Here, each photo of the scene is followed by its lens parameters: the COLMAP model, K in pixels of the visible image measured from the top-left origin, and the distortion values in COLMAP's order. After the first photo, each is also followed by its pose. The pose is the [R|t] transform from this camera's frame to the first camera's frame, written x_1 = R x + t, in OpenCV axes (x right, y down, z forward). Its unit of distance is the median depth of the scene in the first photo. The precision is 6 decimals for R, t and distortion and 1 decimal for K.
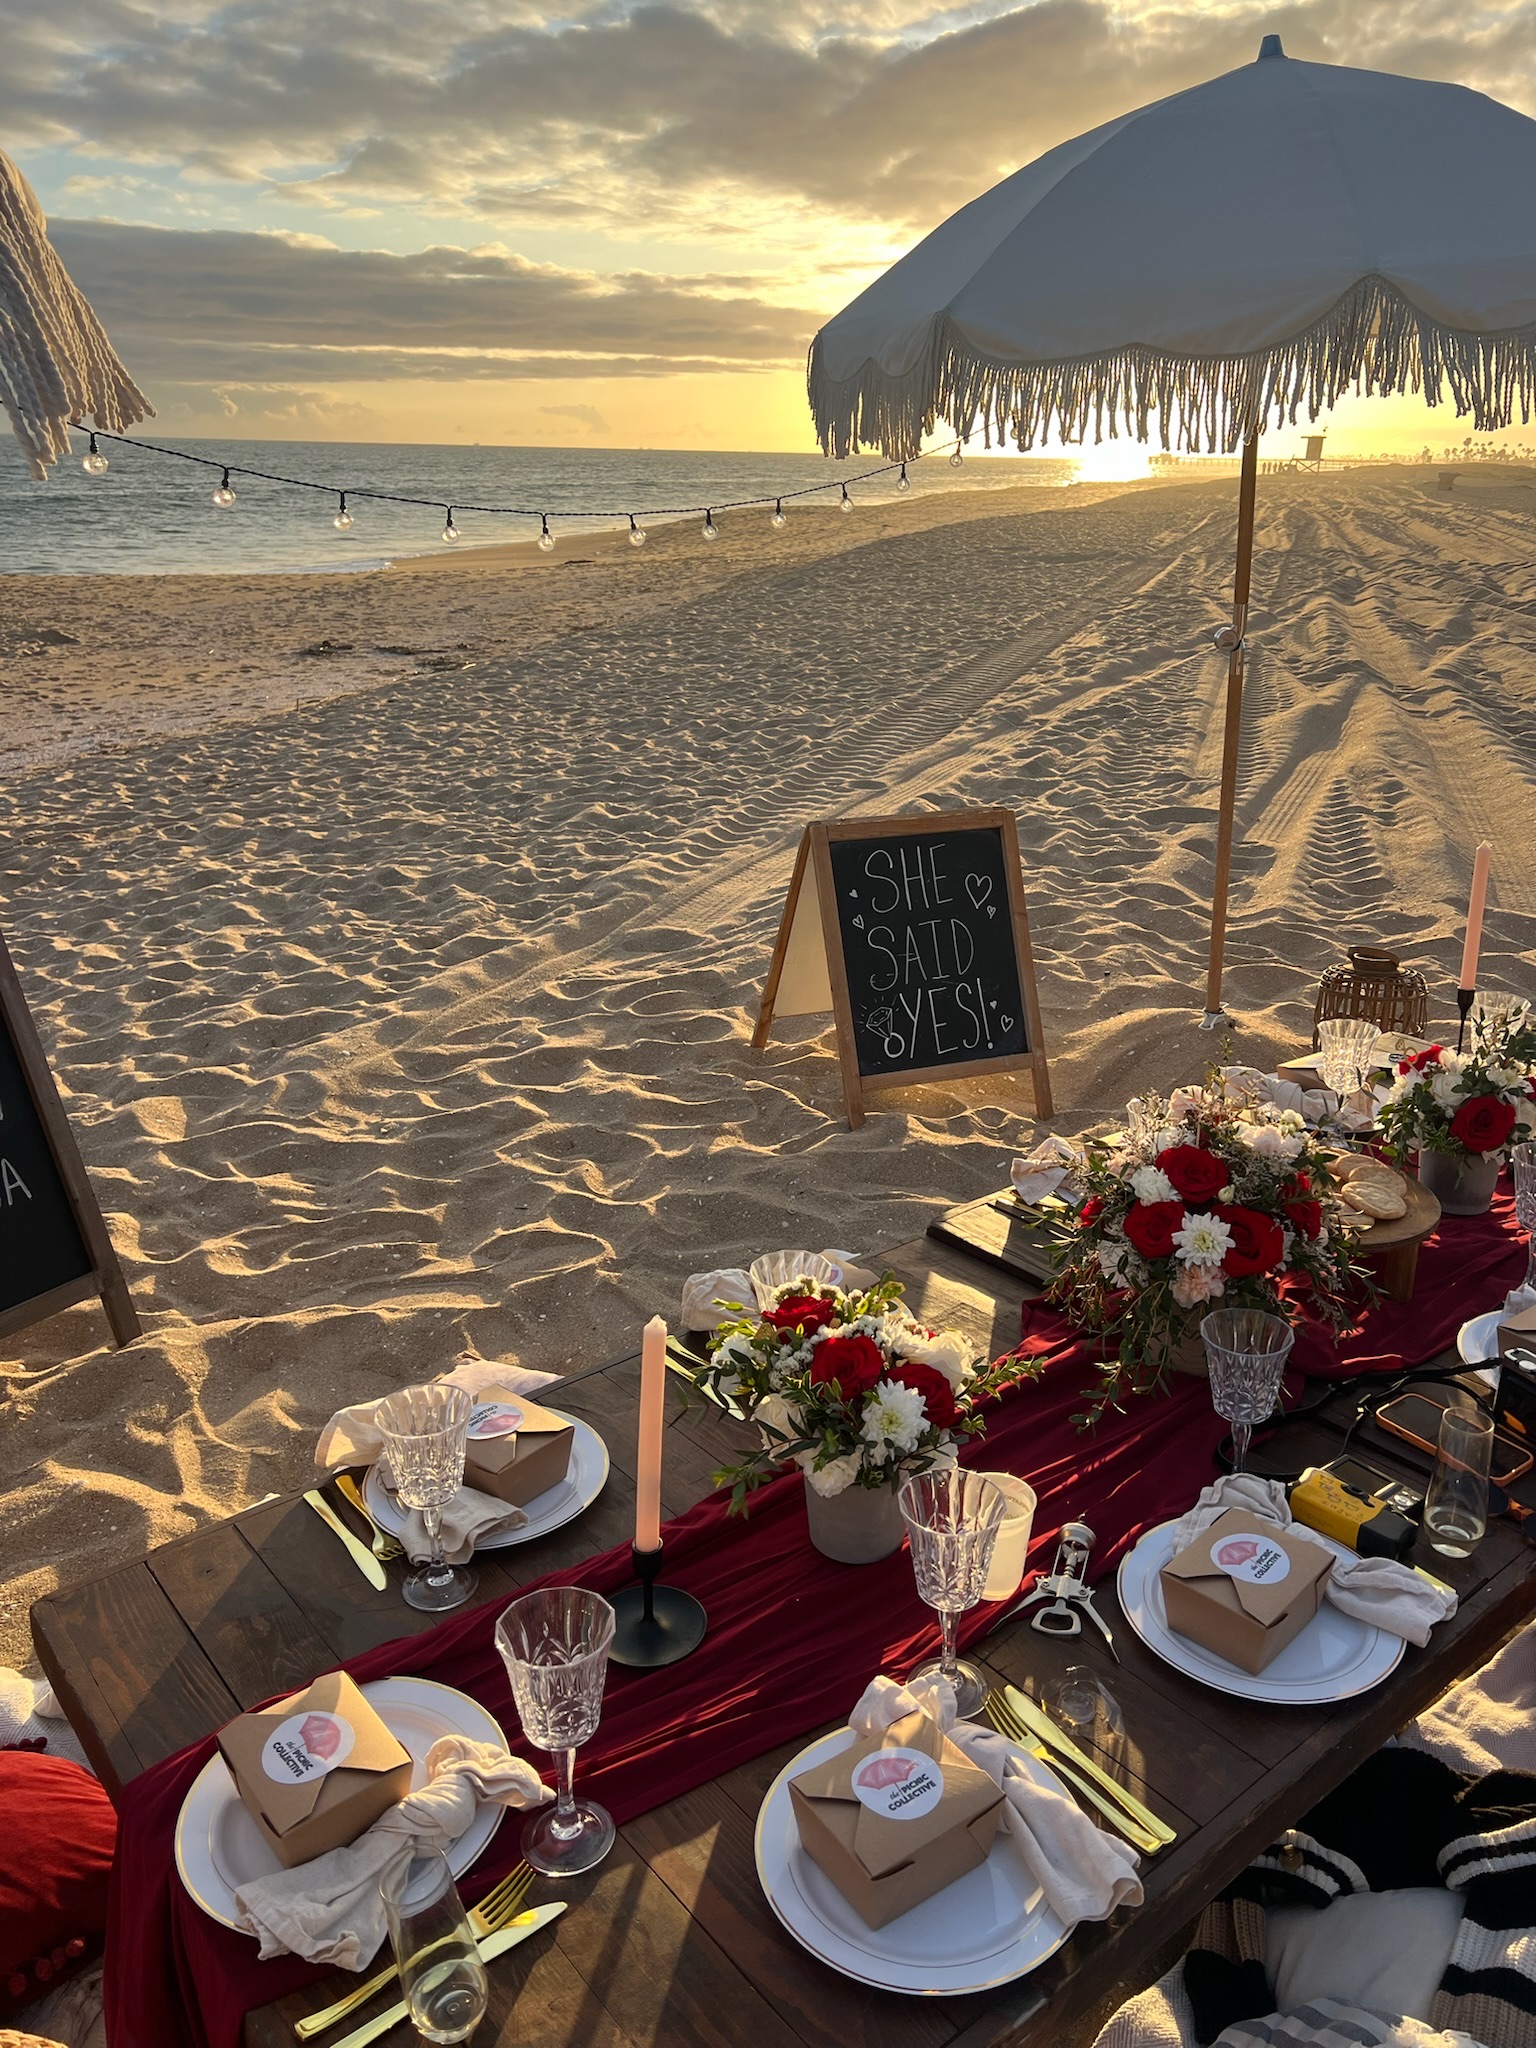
lens RADIAL K [[1541.1, 0, 814.4], [0, 1541.1, 1061.8], [0, 0, 1]] dist [0.038936, -0.047729]
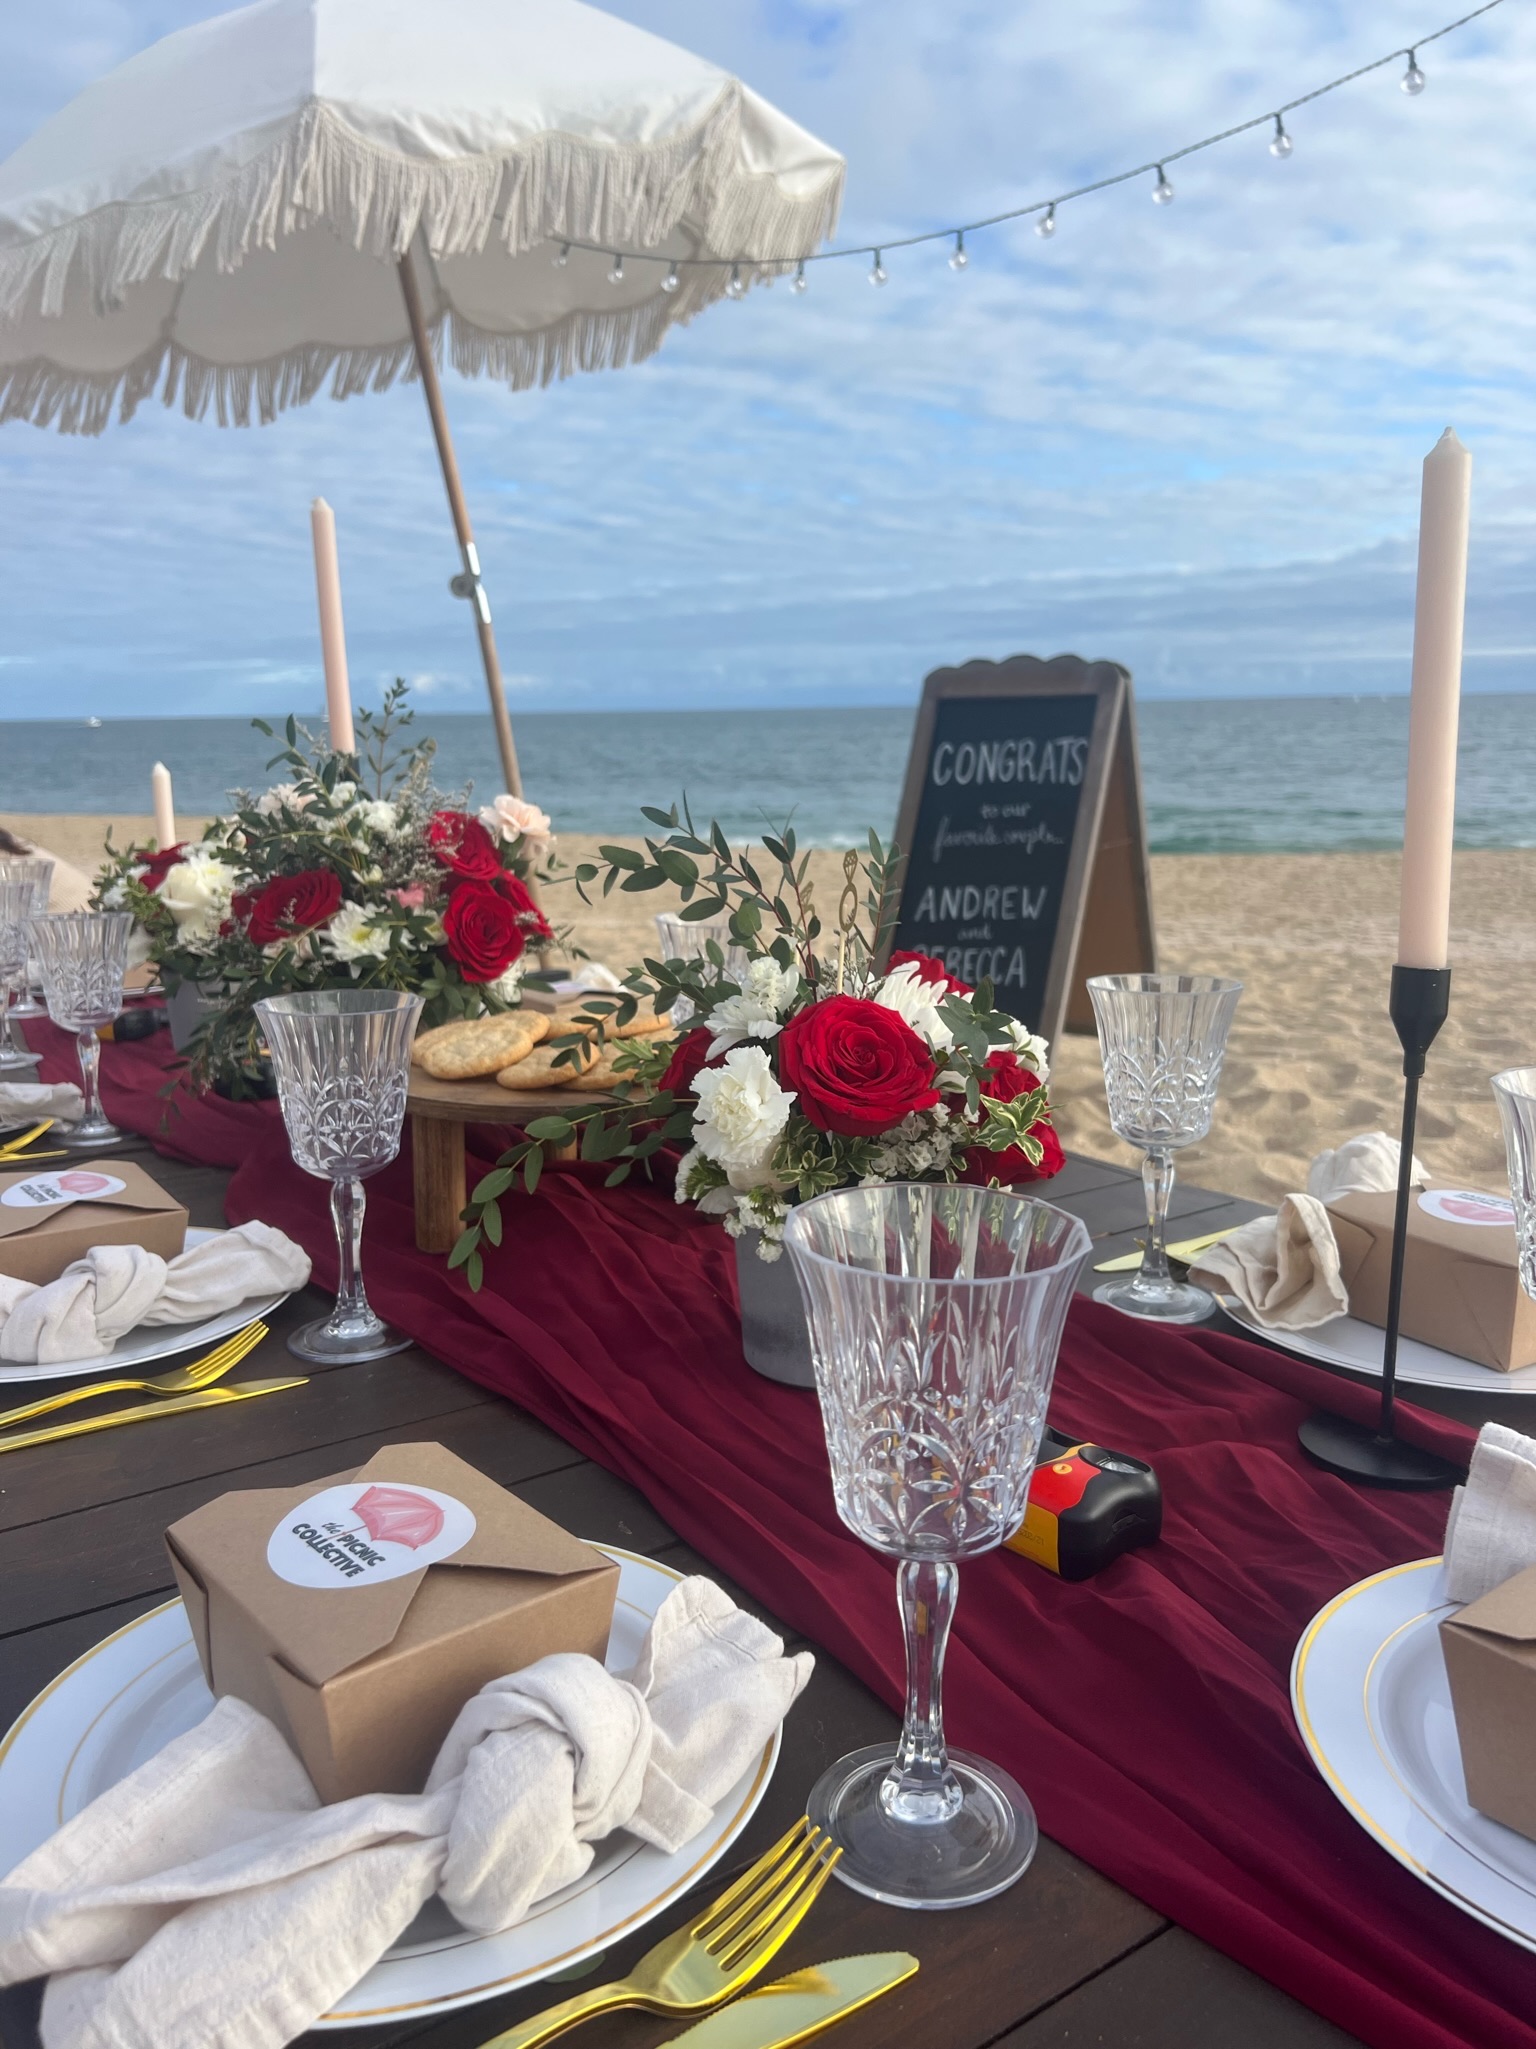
lens RADIAL K [[1571.1, 0, 763.4], [0, 1571.1, 1046.1], [0, 0, 1]] dist [0.034576, -0.000794]
pose [[-0.113843, 0.178933, -0.977253, 0.495367], [-0.346579, 0.914702, 0.207854, -0.036659], [0.931087, 0.362358, -0.042118, 0.628367]]
